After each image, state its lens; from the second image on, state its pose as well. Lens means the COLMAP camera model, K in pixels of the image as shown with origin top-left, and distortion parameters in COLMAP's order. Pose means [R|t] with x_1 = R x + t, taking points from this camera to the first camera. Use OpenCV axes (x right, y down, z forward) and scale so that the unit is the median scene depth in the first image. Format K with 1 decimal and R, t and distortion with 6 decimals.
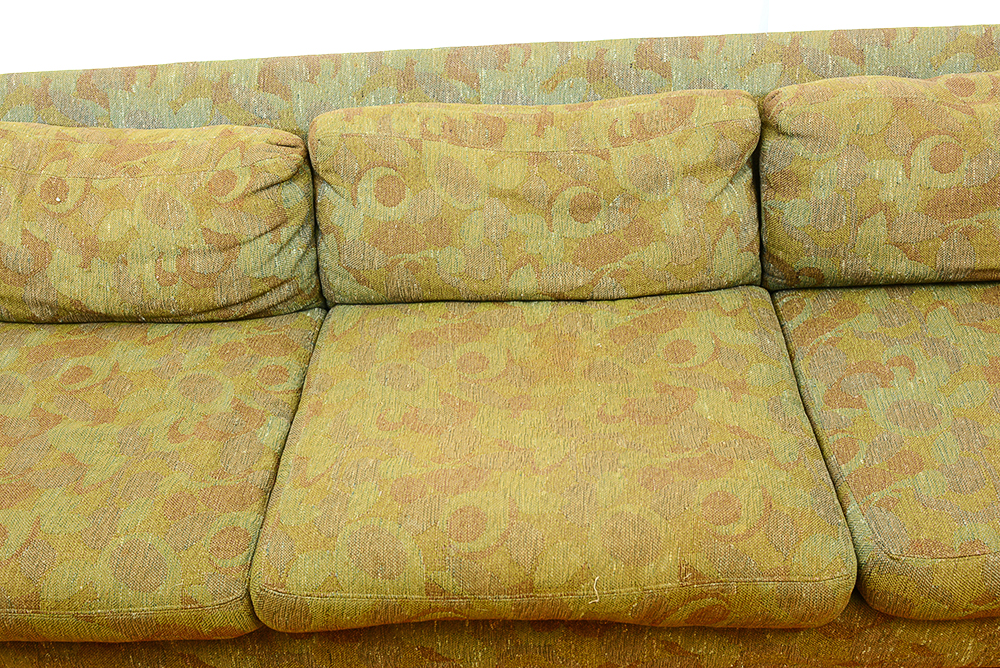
lens RADIAL K [[1008.8, 0, 503.7], [0, 1008.8, 331.8], [0, 0, 1]] dist [-0.045489, 0.000000]
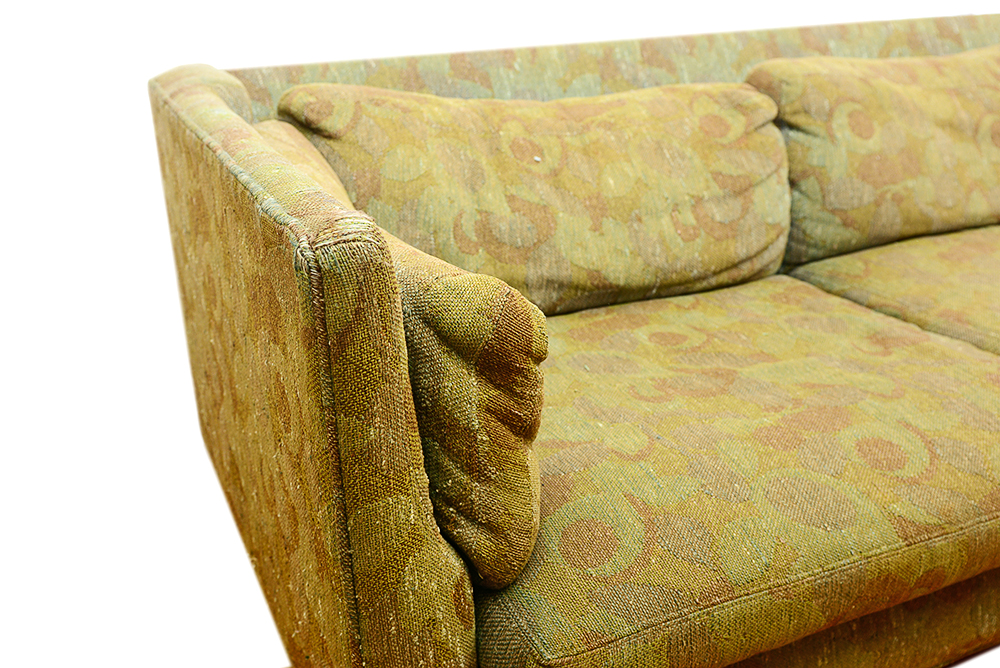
lens RADIAL K [[1008.8, 0, 501.7], [0, 1008.8, 331.0], [0, 0, 1]] dist [-0.045489, 0.000000]
pose [[0.892541, -0.127657, 0.432520, -0.850302], [0.243615, 0.943598, -0.224221, 0.175493], [-0.379501, 0.305495, 0.873299, 0.348449]]
